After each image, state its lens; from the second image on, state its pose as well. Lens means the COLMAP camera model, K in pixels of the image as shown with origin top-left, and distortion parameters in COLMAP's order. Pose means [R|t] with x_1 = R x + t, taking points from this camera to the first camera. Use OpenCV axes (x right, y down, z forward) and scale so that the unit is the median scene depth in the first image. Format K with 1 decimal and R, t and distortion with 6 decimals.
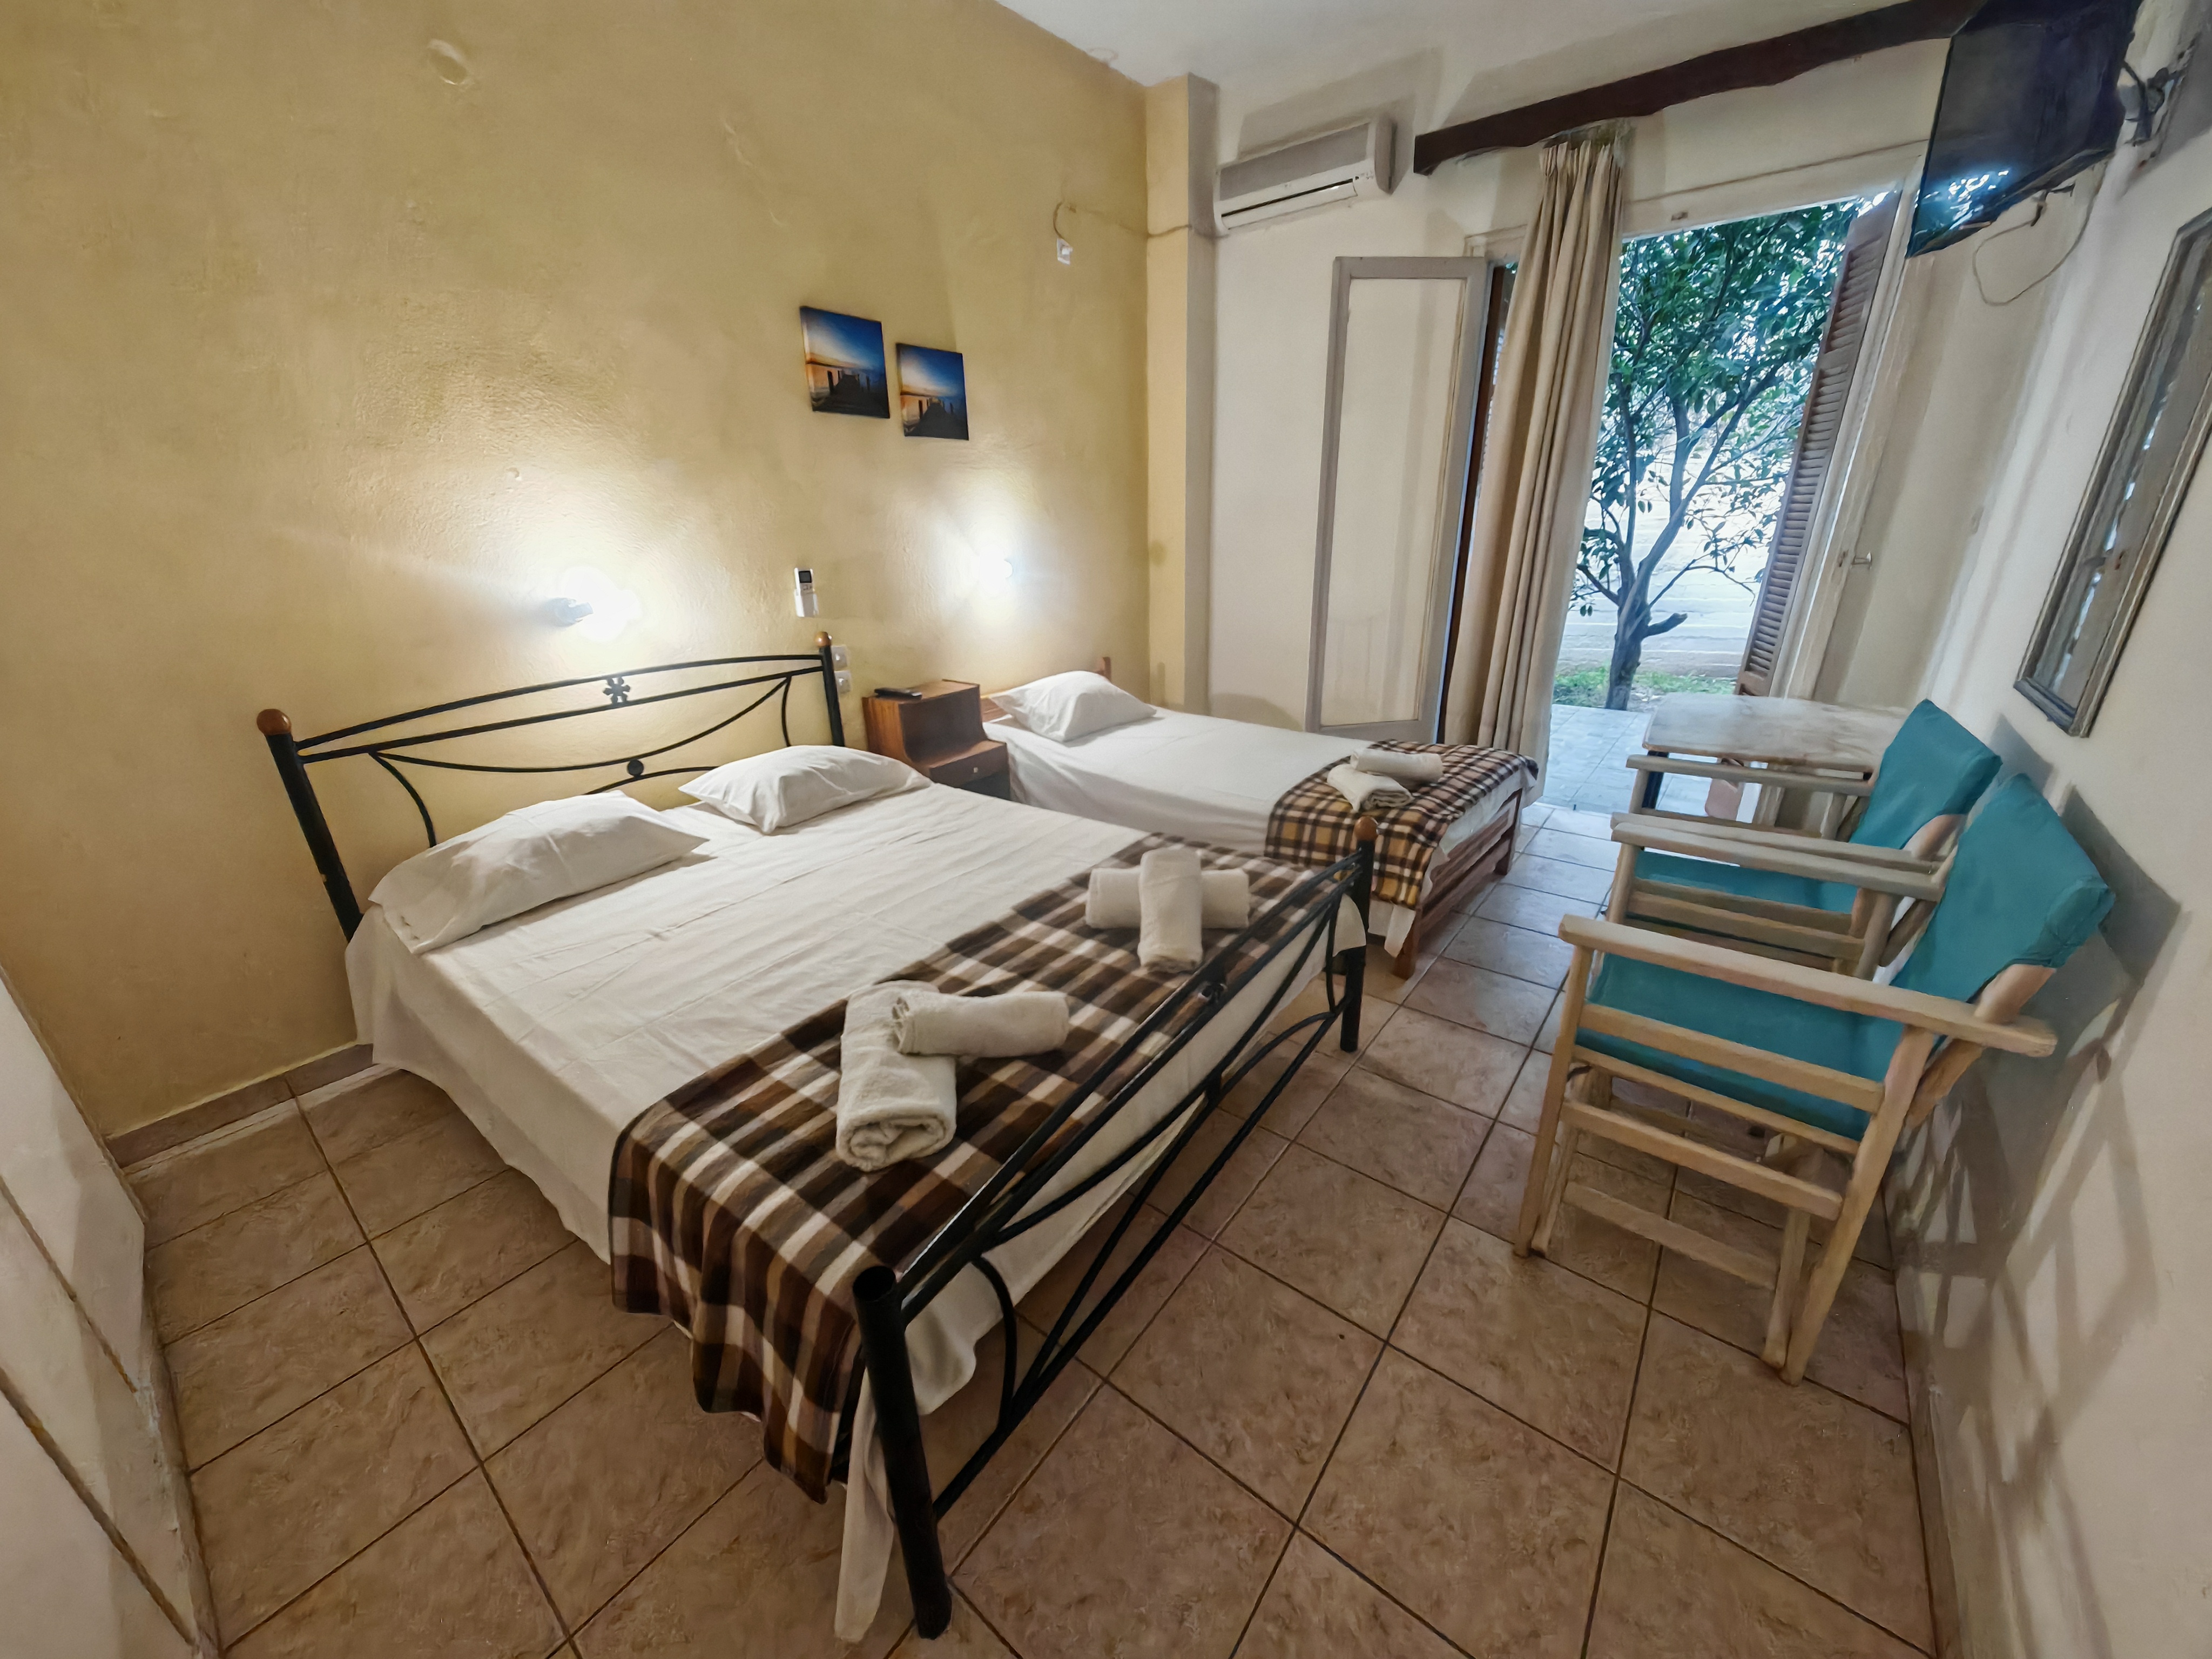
lens RADIAL K [[823.8, 0, 1103.9], [0, 823.8, 827.1], [0, 0, 1]] dist [0.001624, 0.000146]
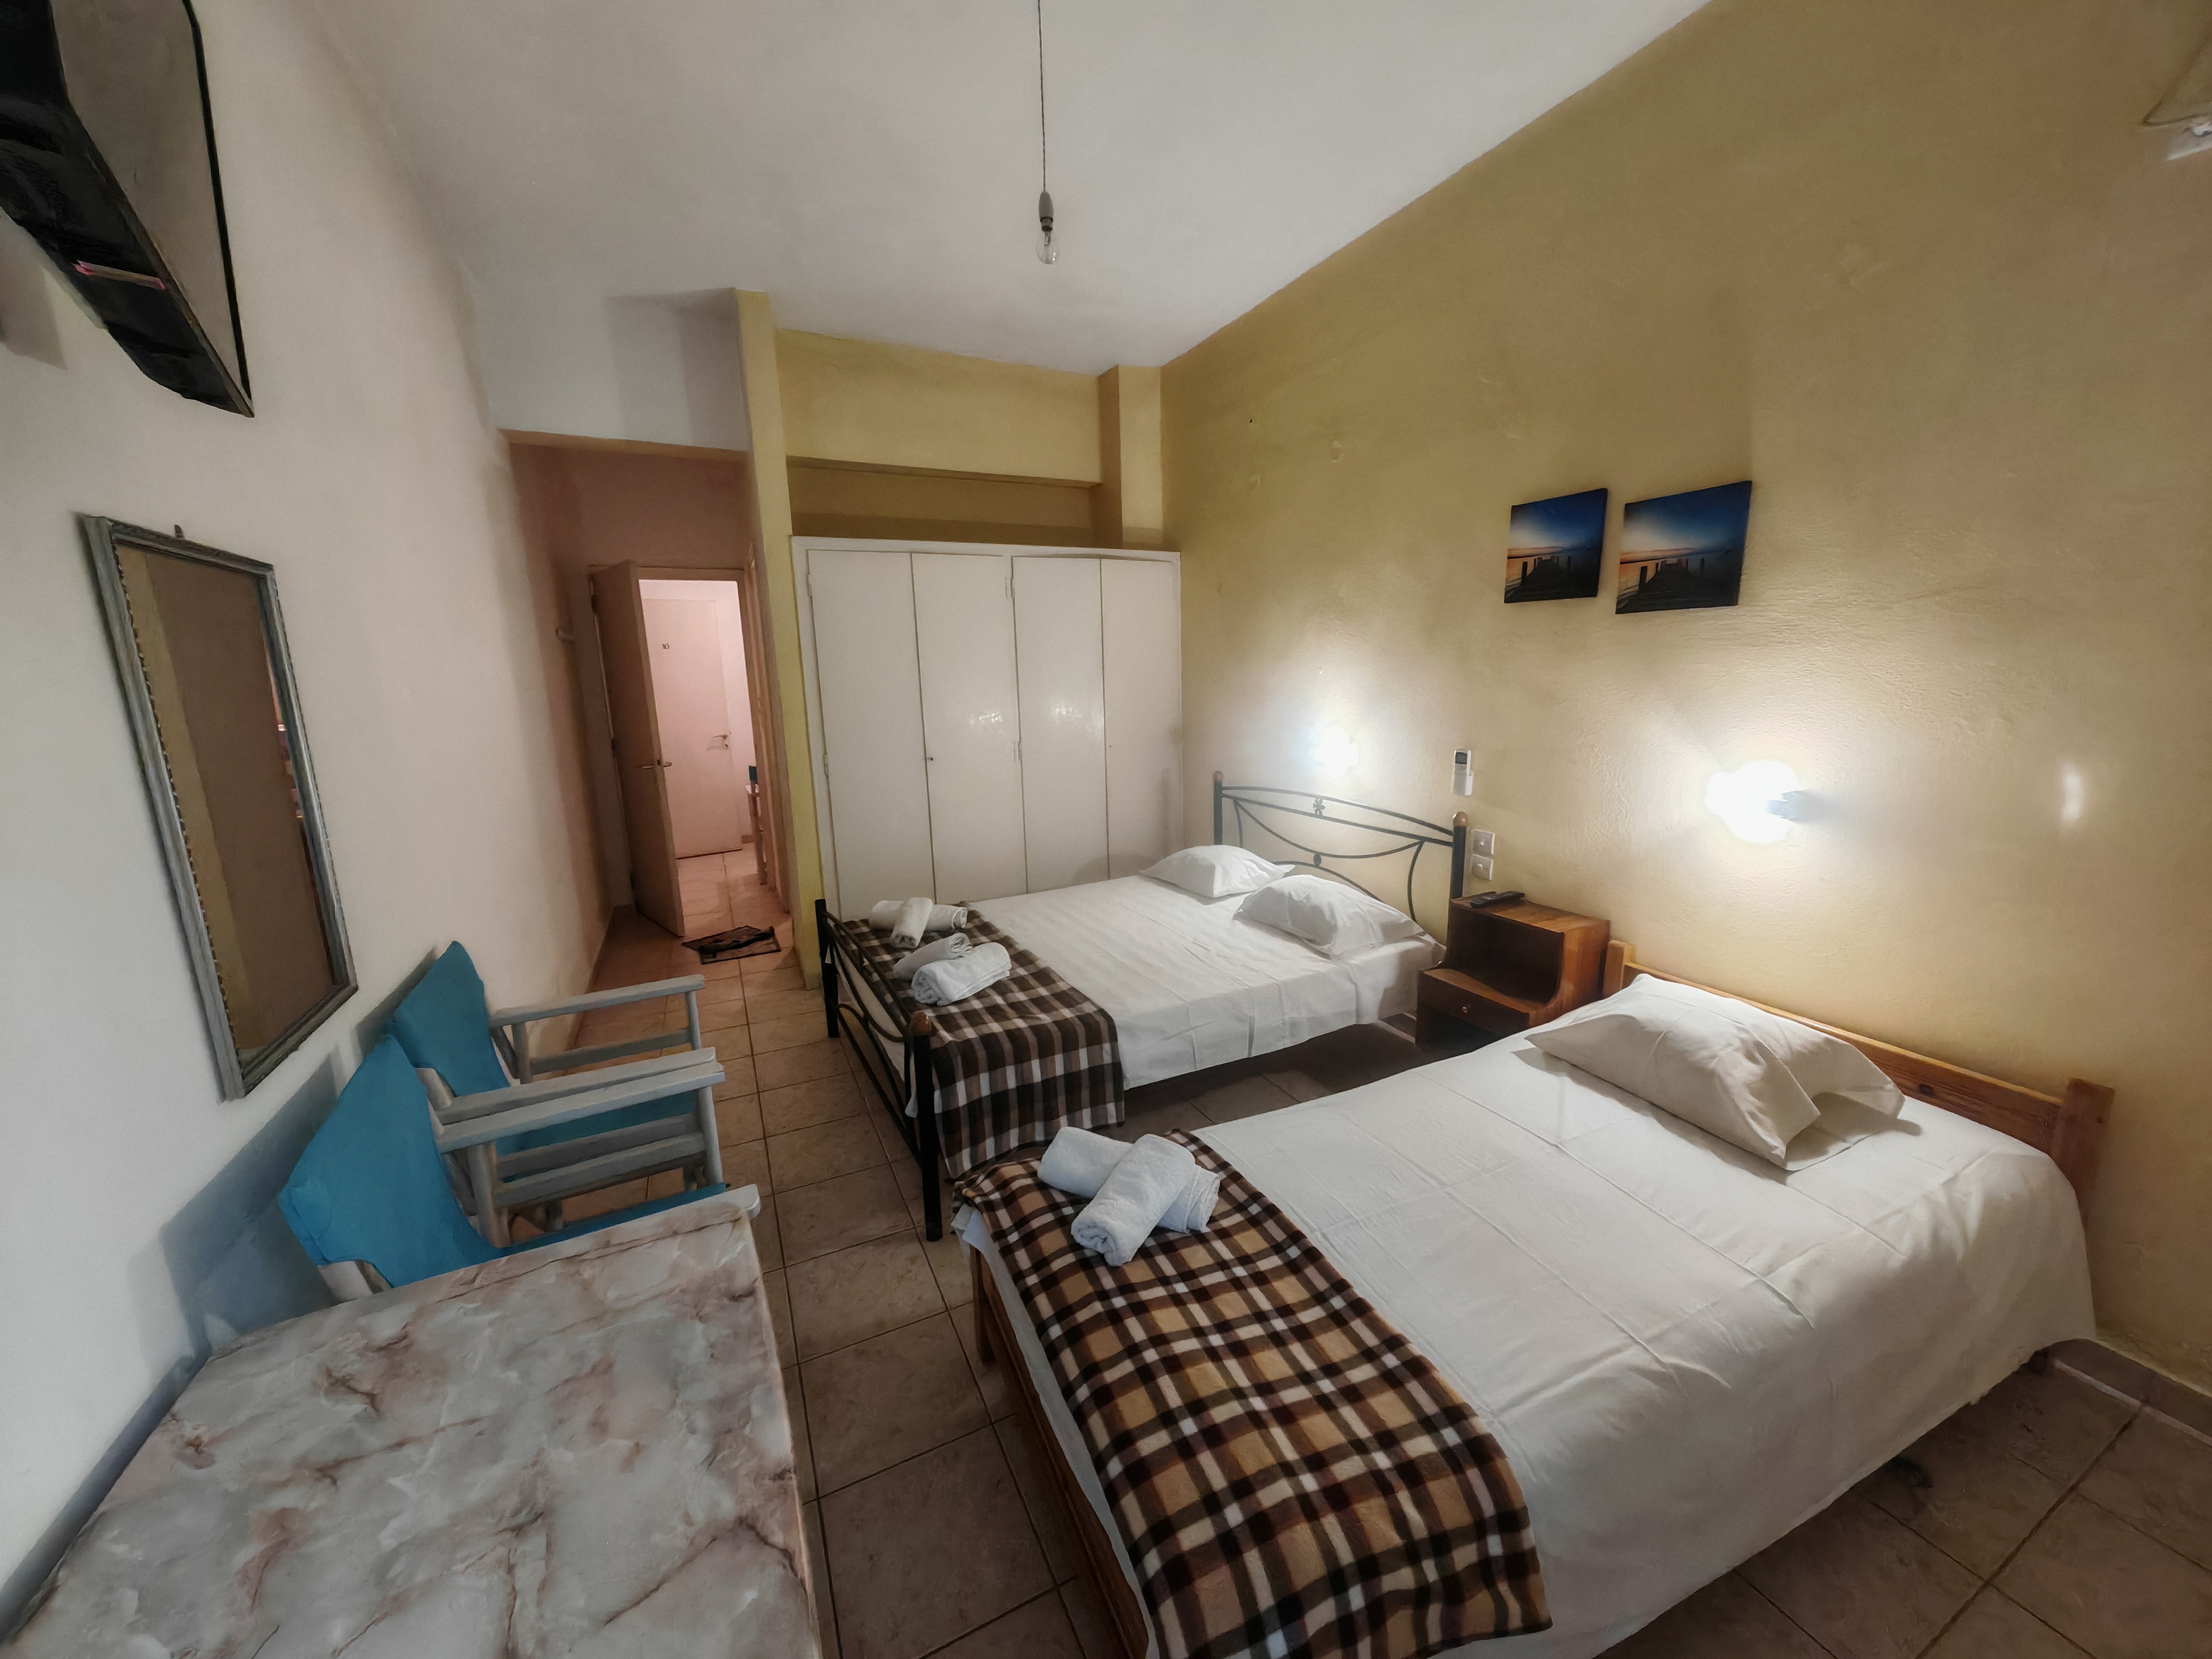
lens RADIAL K [[823.8, 0, 1096.5], [0, 823.8, 827.3], [0, 0, 1]] dist [0.001624, 0.000146]
pose [[-0.438737, 0.207458, -0.874340, 1.510726], [-0.283854, 0.891174, 0.353888, -0.920694], [0.852606, 0.403449, -0.332103, 1.967772]]
